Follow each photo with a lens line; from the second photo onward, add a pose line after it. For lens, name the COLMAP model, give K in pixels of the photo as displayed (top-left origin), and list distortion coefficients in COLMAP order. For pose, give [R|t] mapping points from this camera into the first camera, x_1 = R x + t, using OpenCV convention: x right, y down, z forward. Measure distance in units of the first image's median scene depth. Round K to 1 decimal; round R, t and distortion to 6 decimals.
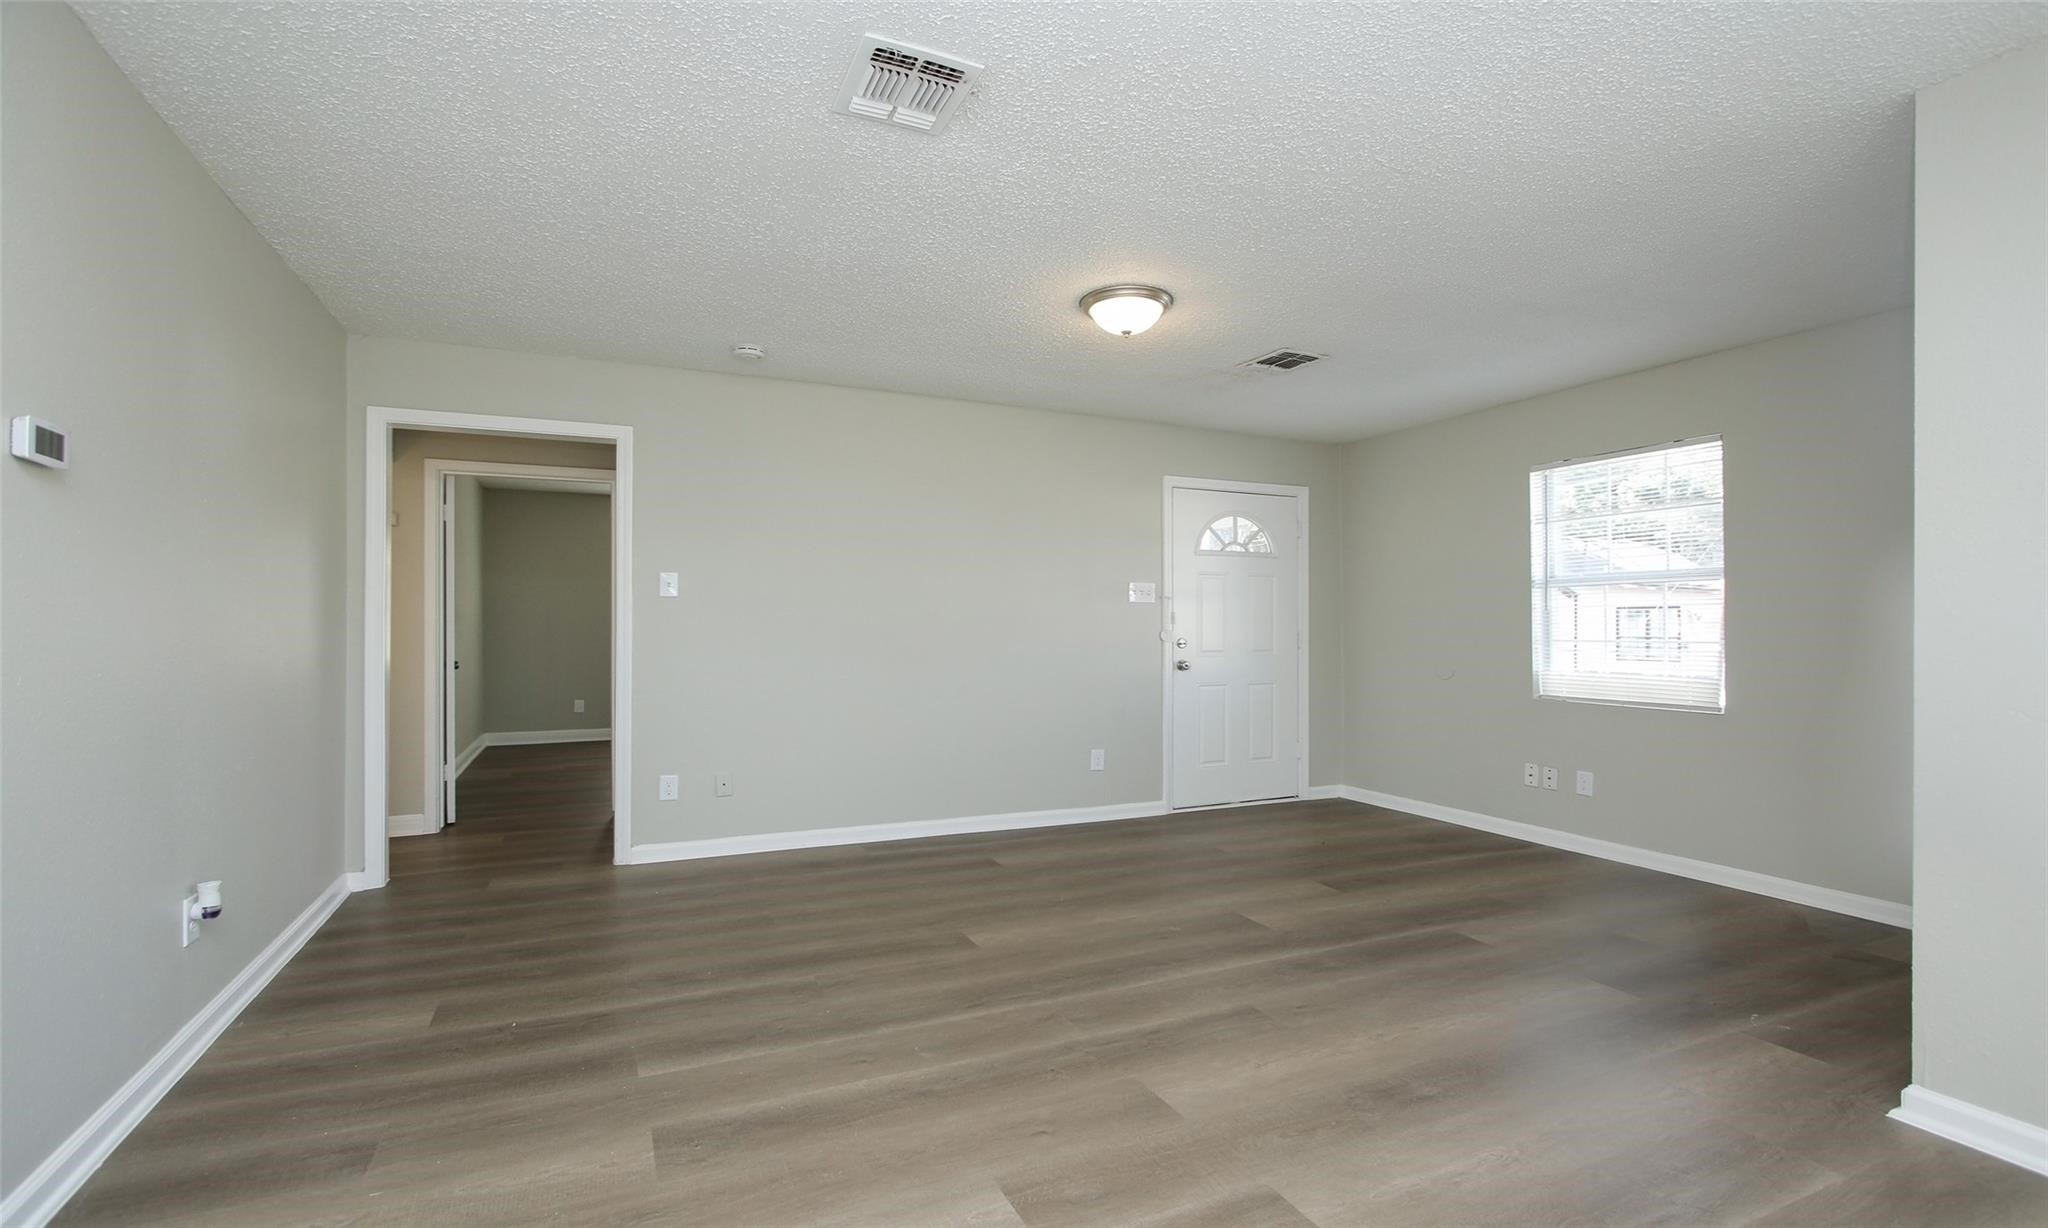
lens RADIAL K [[956.9, 0, 1041.4], [0, 956.9, 624.5], [0, 0, 1]] dist [-0.013399, 0.000221]
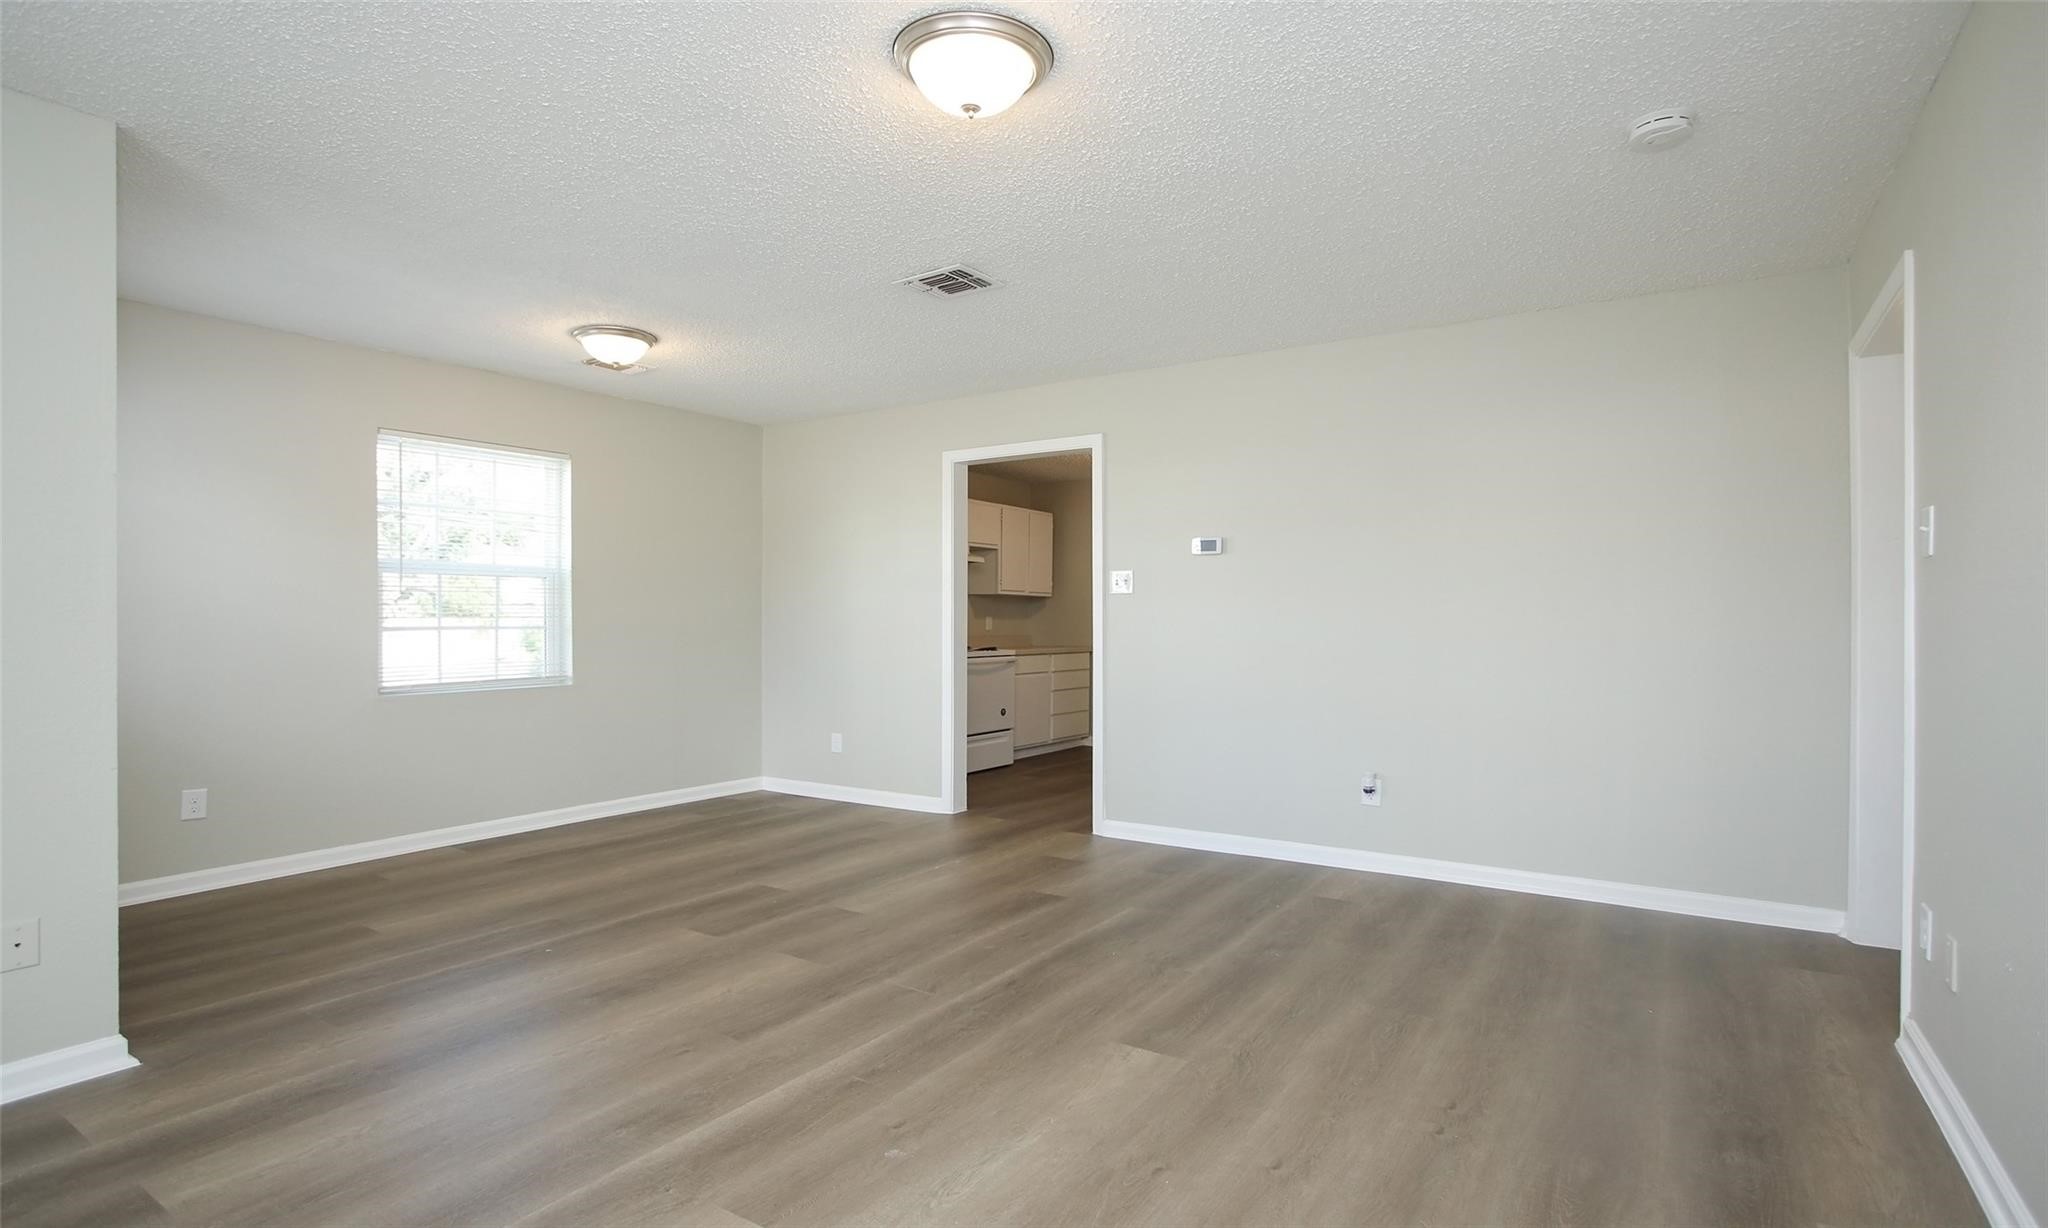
lens RADIAL K [[989.9, 0, 1024.0], [0, 989.9, 614.0], [0, 0, 1]] dist [-0.014114, 0.000333]
pose [[-0.859406, -0.005020, -0.511269, 0.390617], [0.000624, 0.999941, -0.010867, 0.010695], [0.511293, -0.009659, -0.859352, 1.616696]]
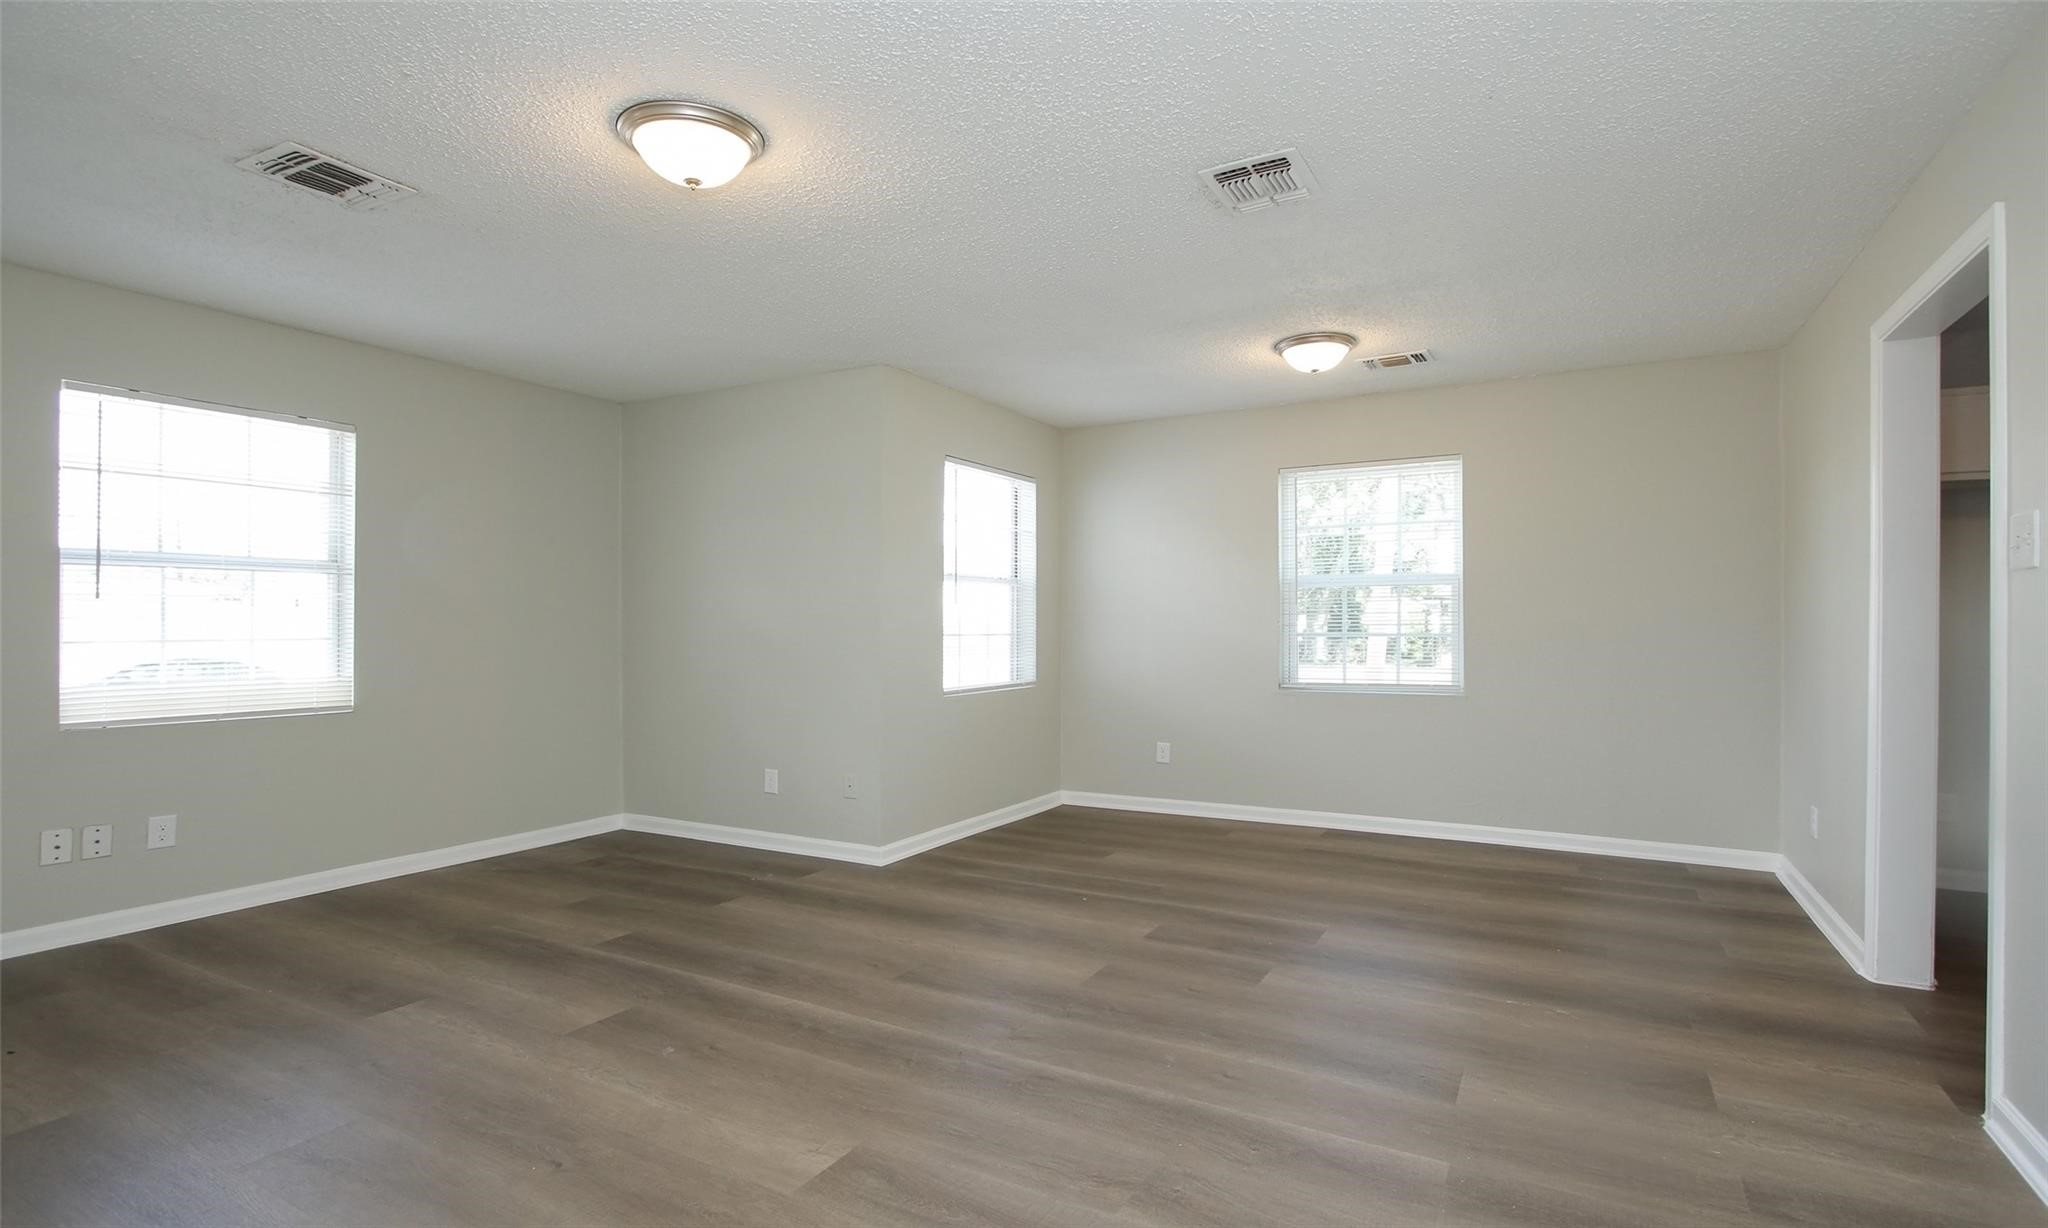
lens RADIAL K [[956.9, 0, 1041.4], [0, 956.9, 624.5], [0, 0, 1]] dist [-0.013399, 0.000221]
pose [[-0.590939, -0.002369, 0.806713, -0.623546], [-0.005632, 0.999983, -0.001189, 0.001714], [-0.806696, -0.005246, -0.590943, 1.258743]]
